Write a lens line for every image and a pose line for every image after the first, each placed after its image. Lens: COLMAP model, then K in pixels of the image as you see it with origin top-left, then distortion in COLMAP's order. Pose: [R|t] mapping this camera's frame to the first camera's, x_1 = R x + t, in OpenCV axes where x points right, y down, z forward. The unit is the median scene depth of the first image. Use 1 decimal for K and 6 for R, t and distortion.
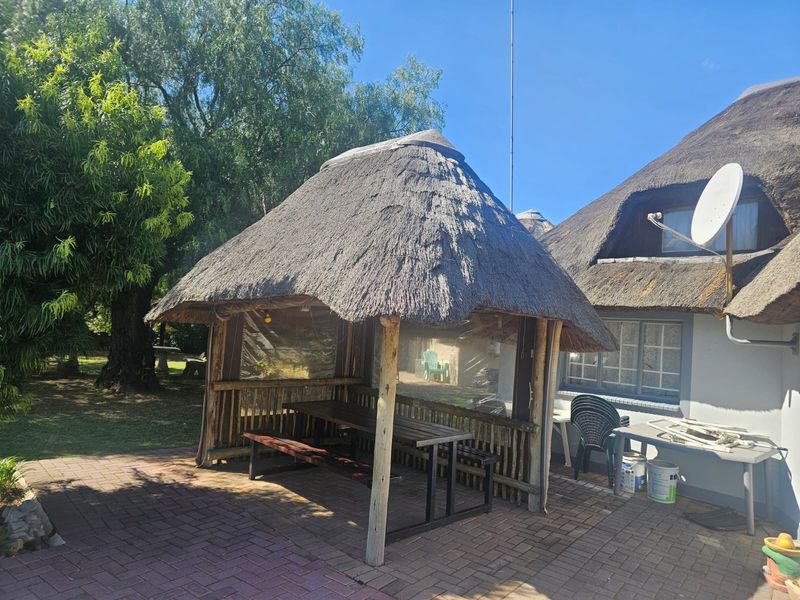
lens RADIAL K [[504.6, 0, 403.0], [0, 504.6, 296.7], [0, 0, 1]] dist [0.016440, -0.023314]
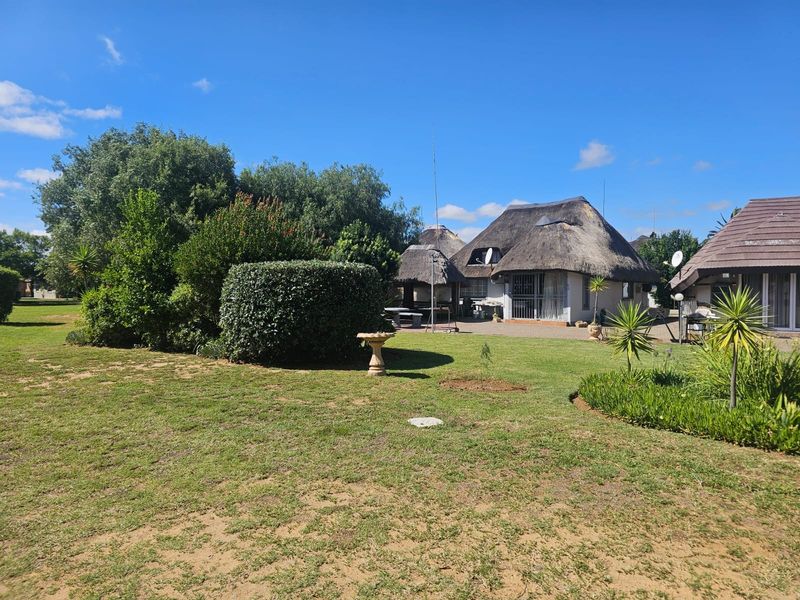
lens RADIAL K [[504.6, 0, 403.0], [0, 504.6, 296.7], [0, 0, 1]] dist [0.016440, -0.023314]
pose [[0.975269, -0.076854, 0.207229, -1.178216], [0.058692, 0.993989, 0.092417, -0.275316], [-0.213086, -0.077969, 0.973917, -3.439389]]
